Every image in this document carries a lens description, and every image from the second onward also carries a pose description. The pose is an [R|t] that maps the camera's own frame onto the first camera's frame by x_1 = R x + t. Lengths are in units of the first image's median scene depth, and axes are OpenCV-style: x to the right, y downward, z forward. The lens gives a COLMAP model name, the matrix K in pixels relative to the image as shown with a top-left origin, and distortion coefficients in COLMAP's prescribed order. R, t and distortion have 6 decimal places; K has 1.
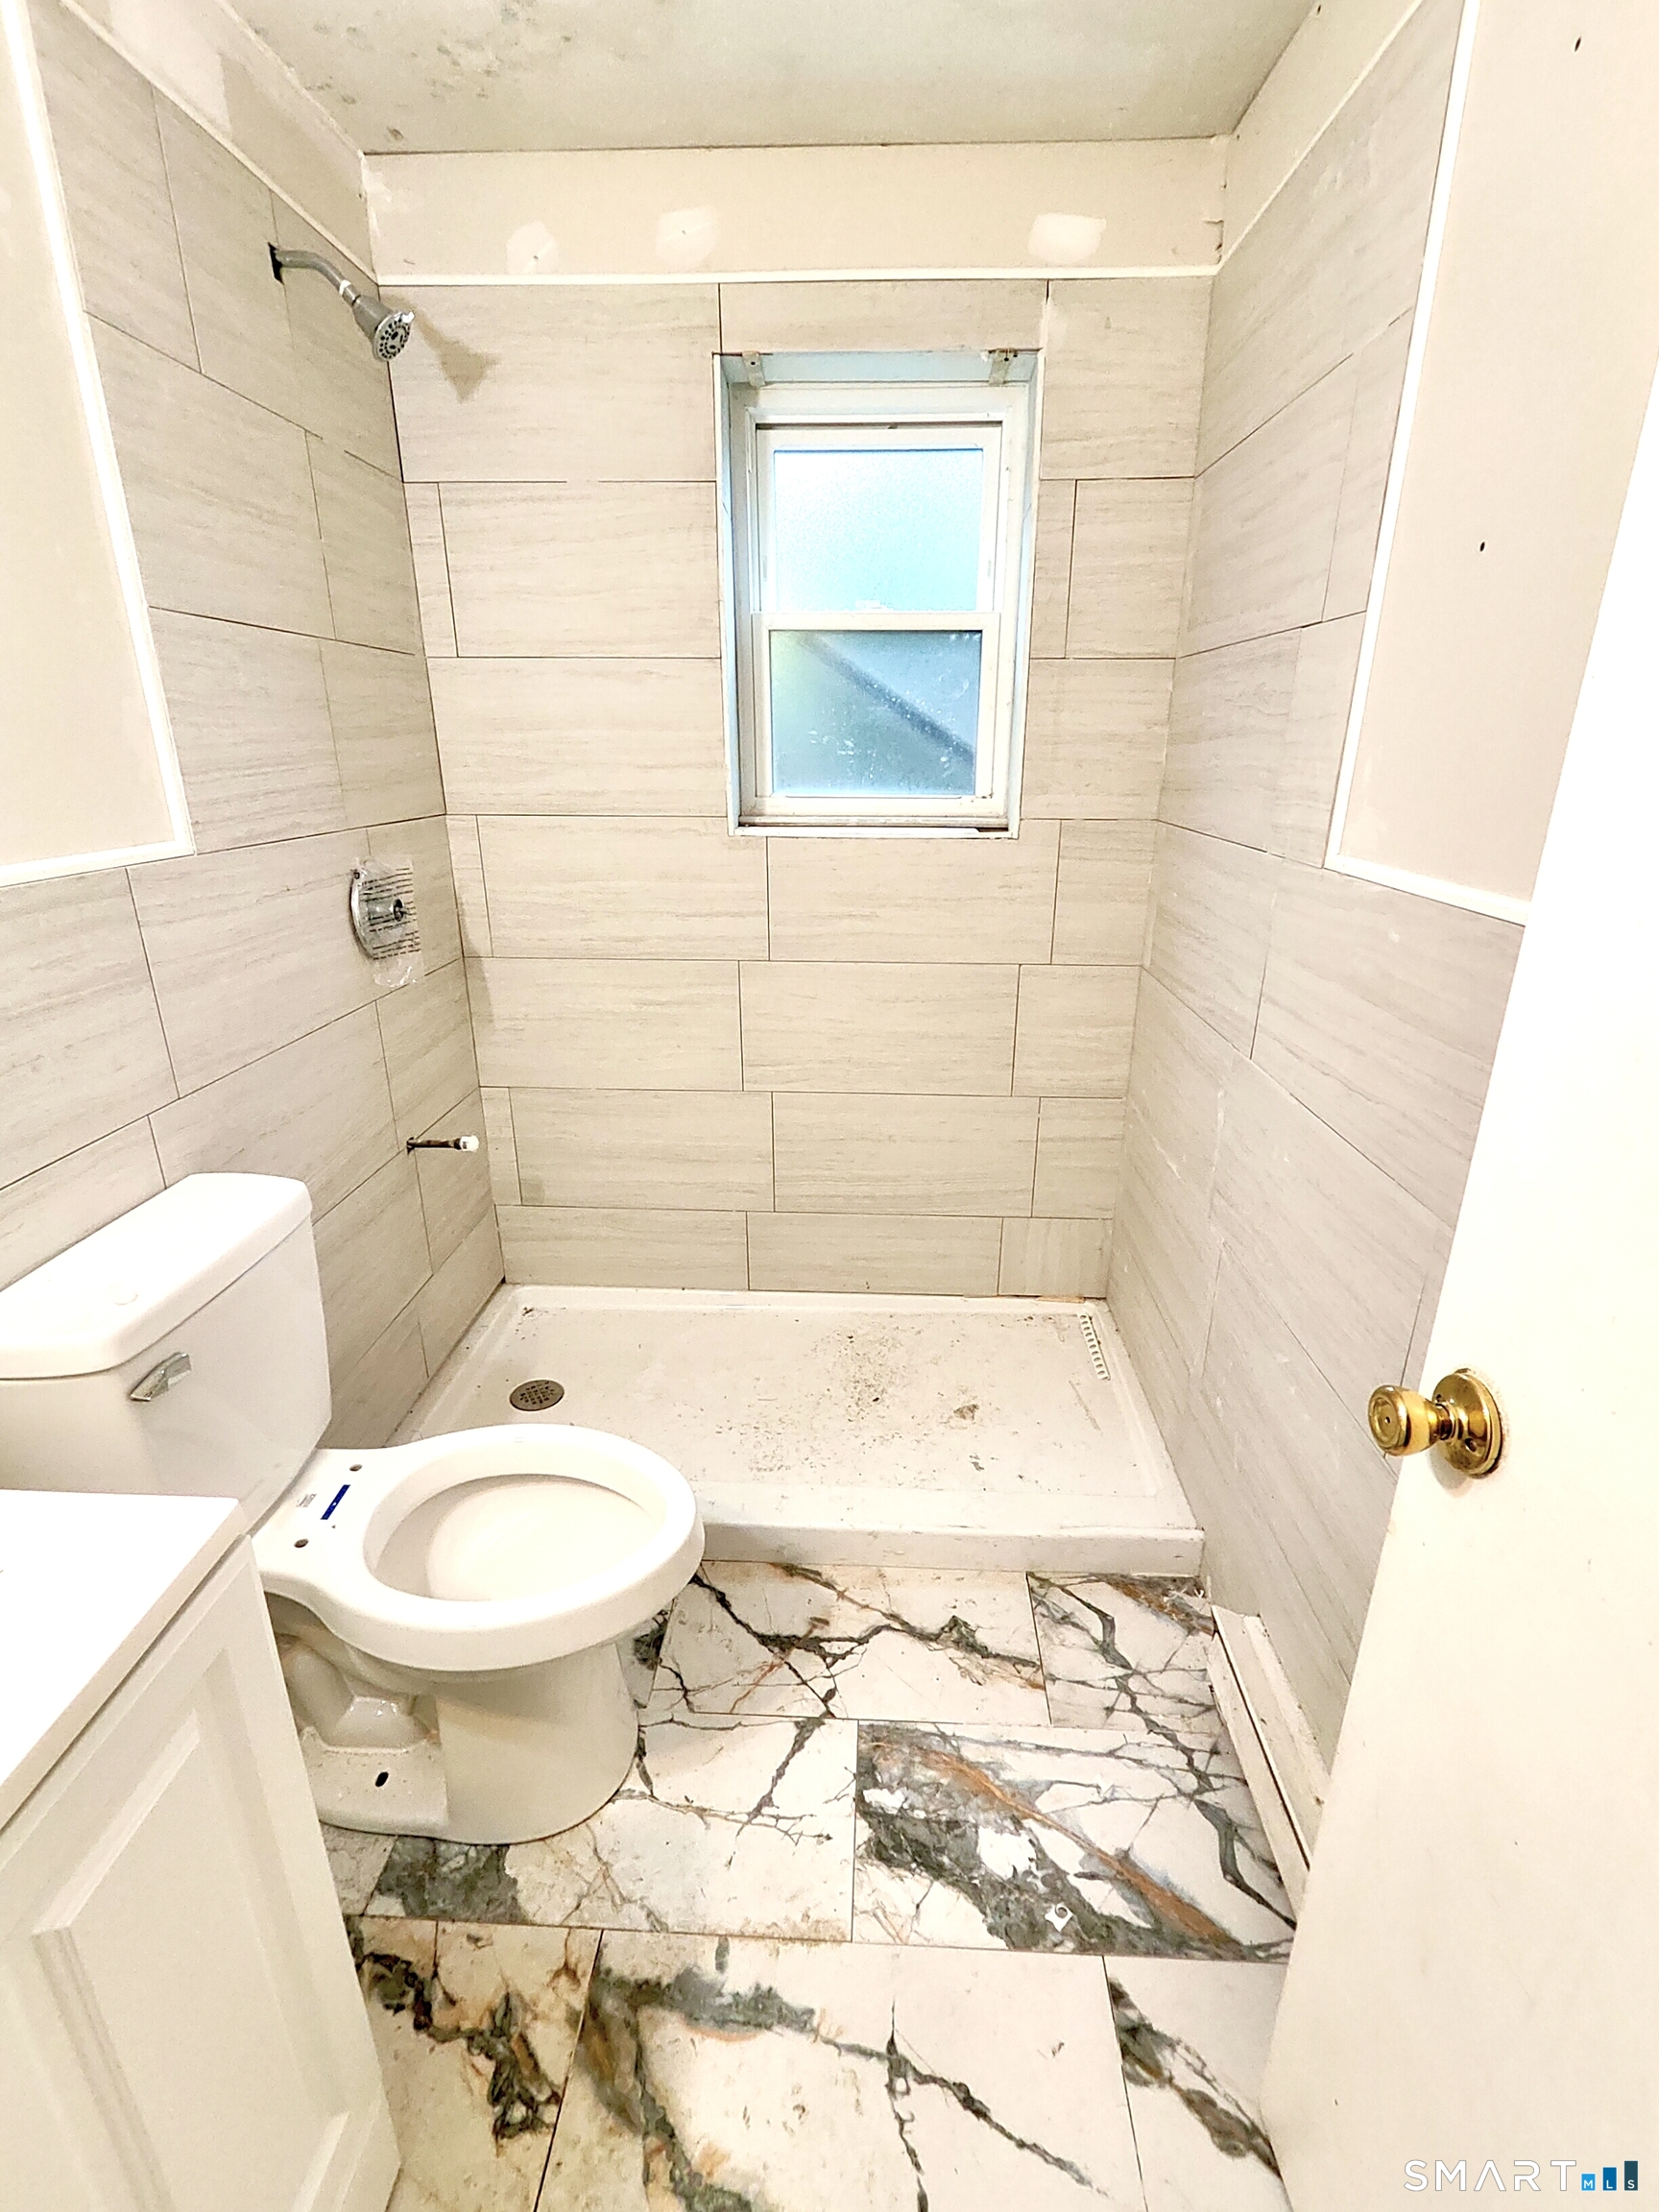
lens RADIAL K [[1010.7, 0, 836.6], [0, 1010.7, 1118.8], [0, 0, 1]] dist [-0.008073, 0.001432]
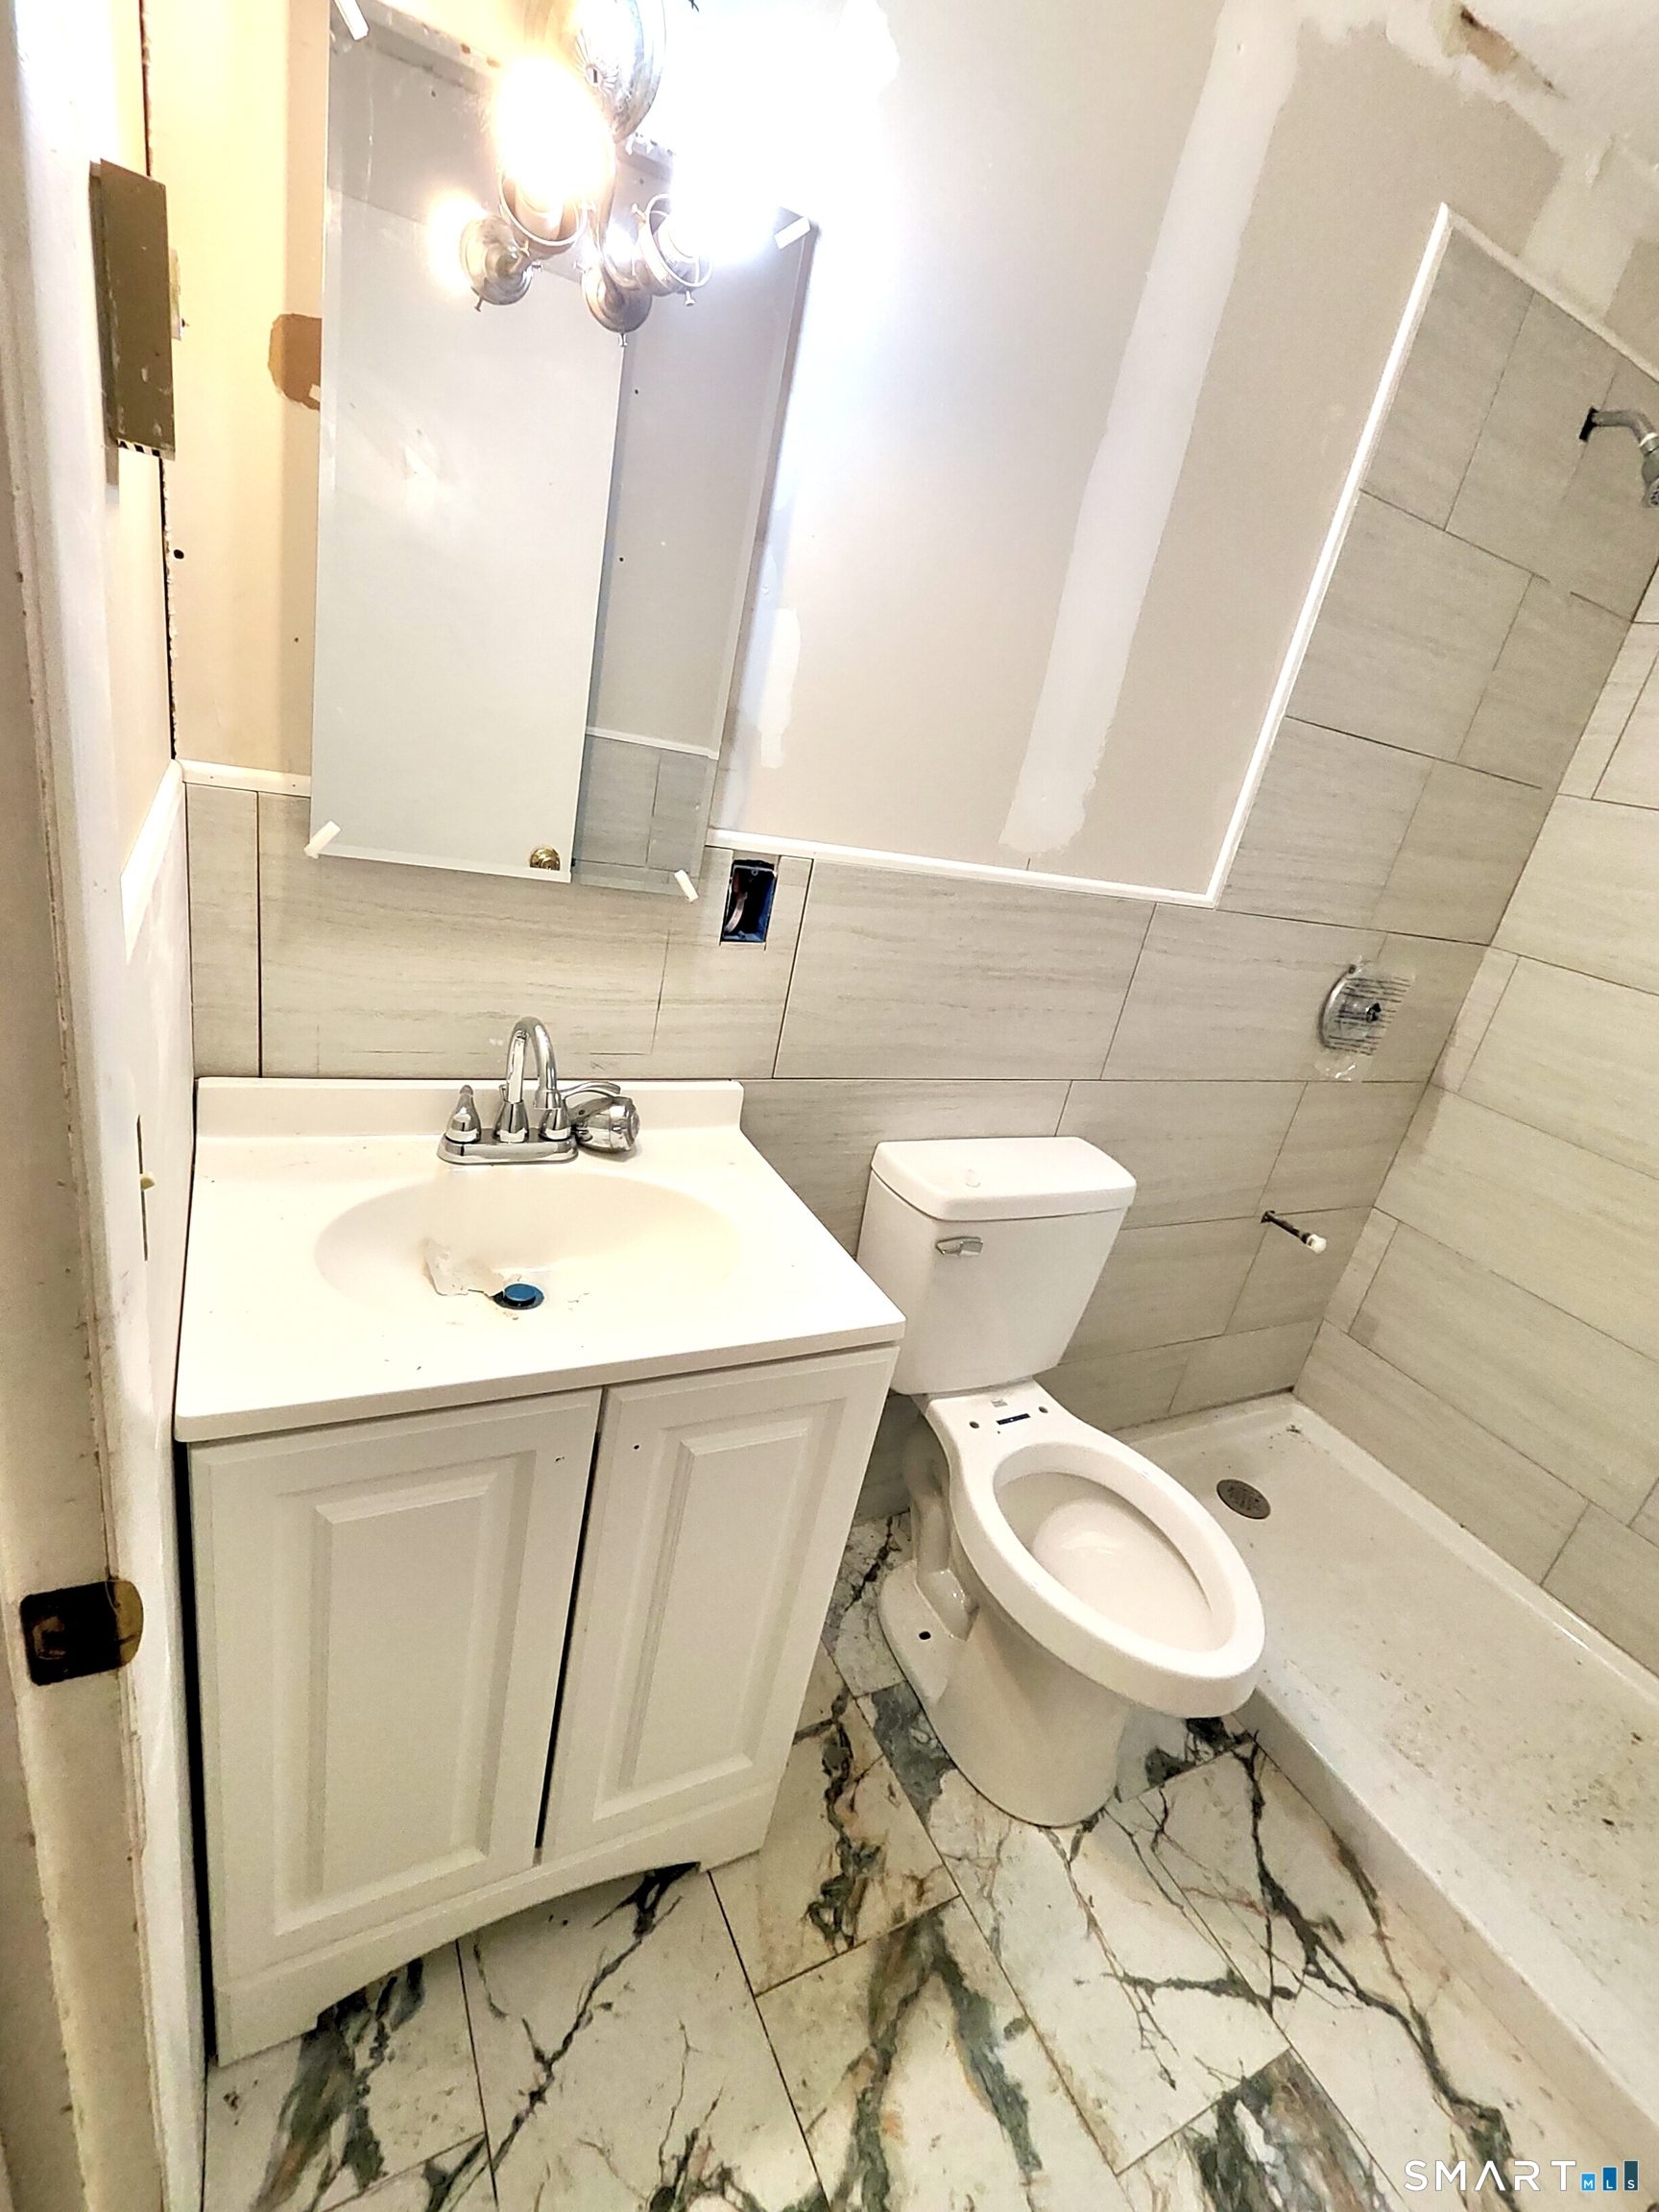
lens RADIAL K [[1003.7, 0, 829.5], [0, 1003.7, 1106.0], [0, 0, 1]] dist [-0.009651, 0.000767]
pose [[0.494085, 0.400600, -0.771622, 0.152421], [-0.473854, 0.868193, 0.147318, -0.015881], [0.728933, 0.292849, 0.618787, -0.010554]]
